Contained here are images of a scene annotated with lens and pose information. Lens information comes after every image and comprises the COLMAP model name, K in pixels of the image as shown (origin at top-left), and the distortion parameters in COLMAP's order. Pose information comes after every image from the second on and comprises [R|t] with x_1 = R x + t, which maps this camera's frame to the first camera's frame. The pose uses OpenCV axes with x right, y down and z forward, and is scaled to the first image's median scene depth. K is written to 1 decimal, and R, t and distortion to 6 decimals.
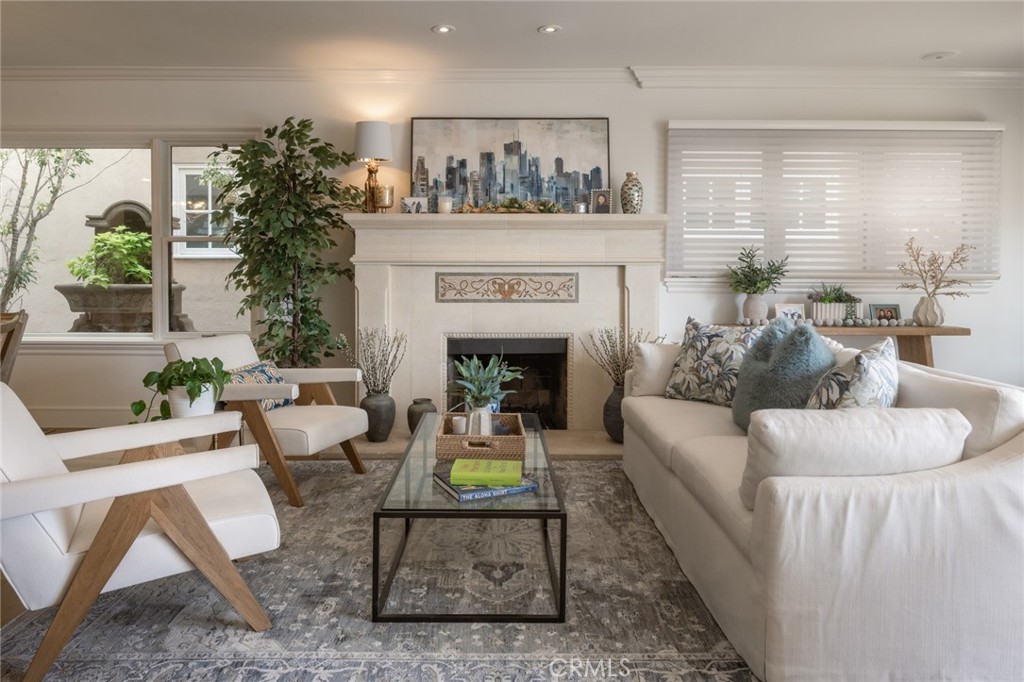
lens RADIAL K [[669.7, 0, 509.3], [0, 669.7, 282.2], [0, 0, 1]] dist [-0.000285, 0.000091]
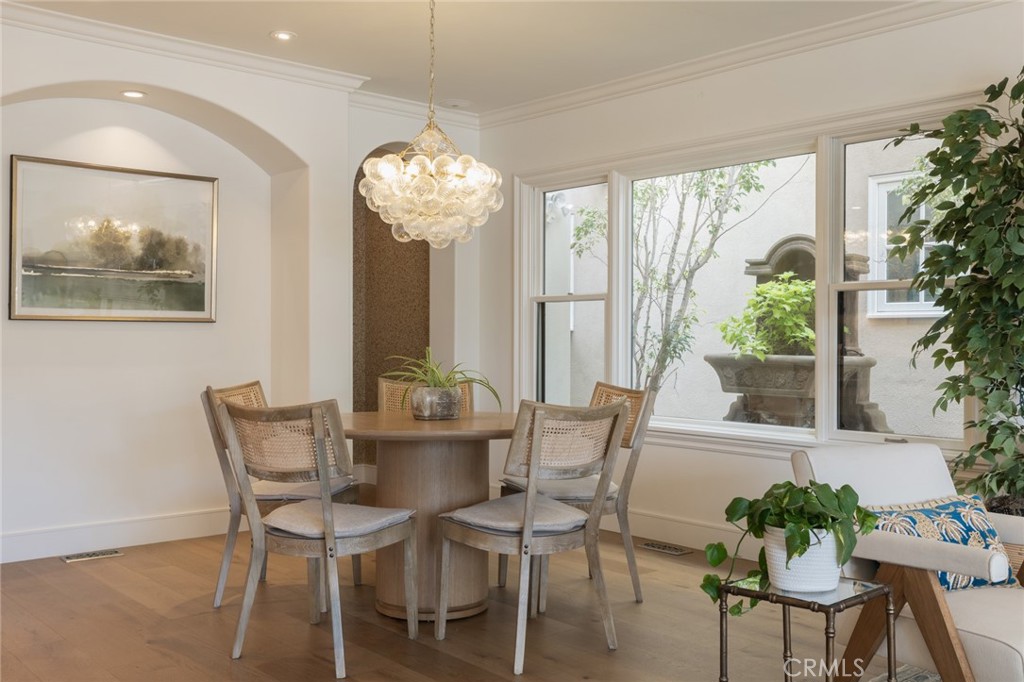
lens RADIAL K [[972.9, 0, 512.0], [0, 972.9, 341.0], [0, 0, 1]] dist [-0.001091, 0.004428]
pose [[0.654926, 0.003673, -0.755684, -0.000635], [-0.015409, 0.999845, -0.008495, 0.001211], [0.755536, 0.017208, 0.654881, 0.147418]]
